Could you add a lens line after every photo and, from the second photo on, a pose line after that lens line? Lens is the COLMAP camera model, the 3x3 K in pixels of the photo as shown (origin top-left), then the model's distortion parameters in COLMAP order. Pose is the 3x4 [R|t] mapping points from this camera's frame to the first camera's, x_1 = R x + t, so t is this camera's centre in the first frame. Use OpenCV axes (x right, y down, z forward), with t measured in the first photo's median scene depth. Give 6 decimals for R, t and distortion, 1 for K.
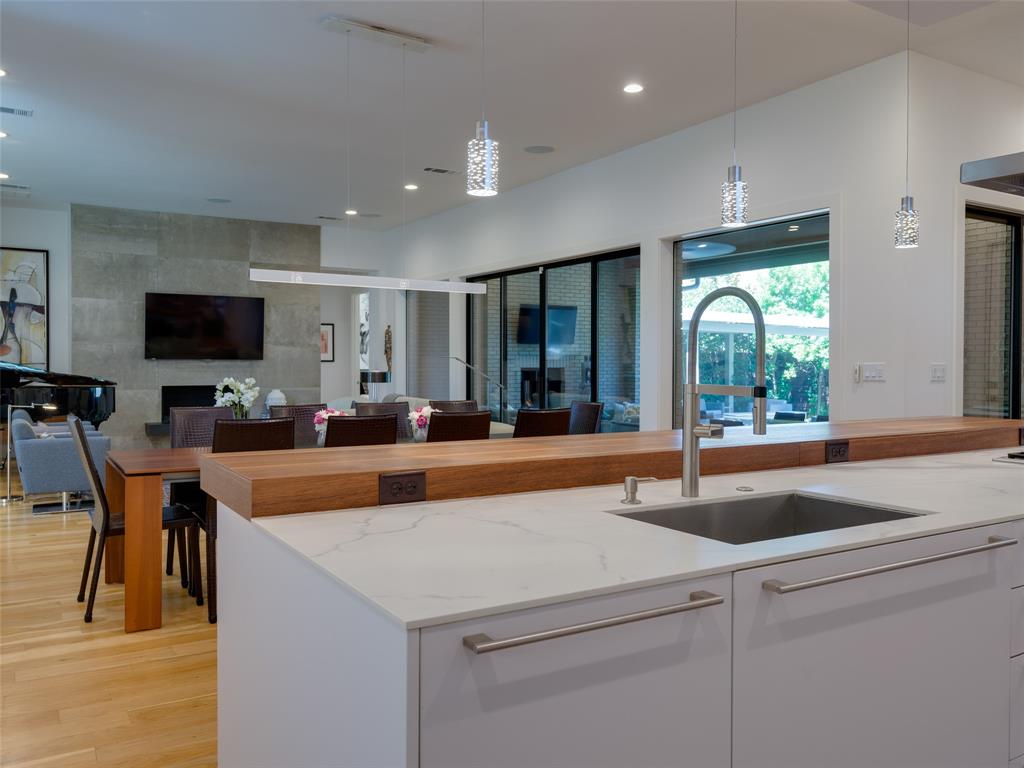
lens RADIAL K [[822.9, 0, 512.0], [0, 822.9, 384.0], [0, 0, 1]] dist [0.003328, 0.008567]
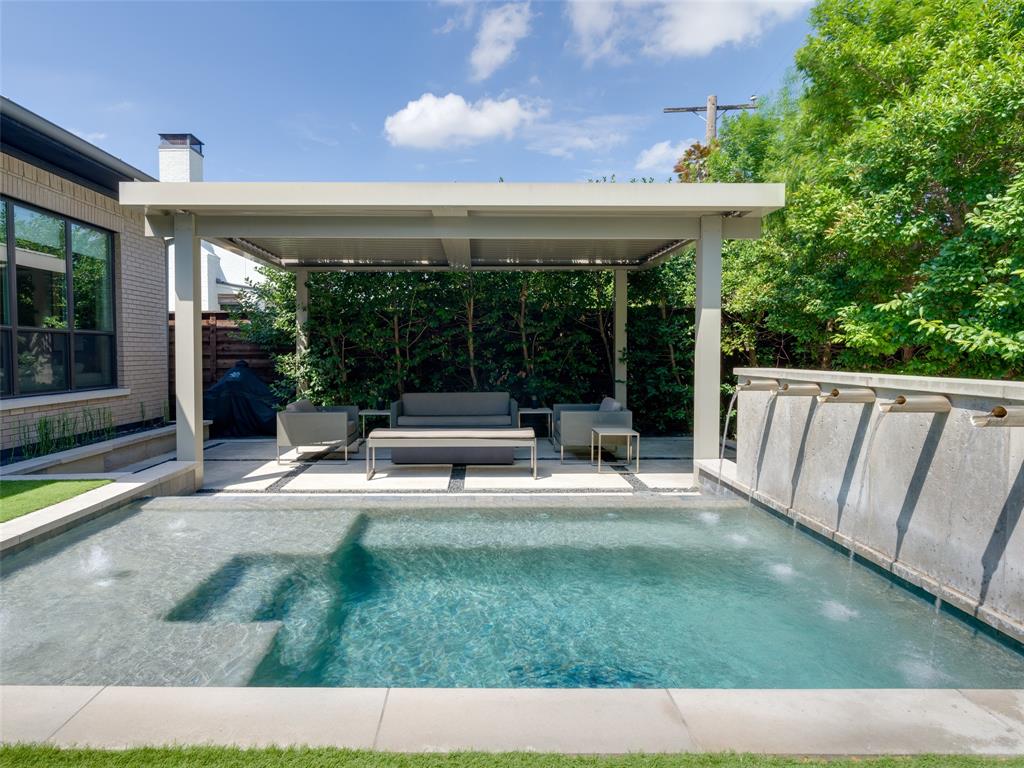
lens RADIAL K [[602.7, 0, 467.8], [0, 602.7, 382.1], [0, 0, 1]] dist [-0.000177, 0.000569]
pose [[0.846442, 0.018641, -0.532154, 0.886039], [-0.004958, 0.999620, 0.027129, 0.002115], [0.532457, -0.020325, 0.846213, 1.399882]]
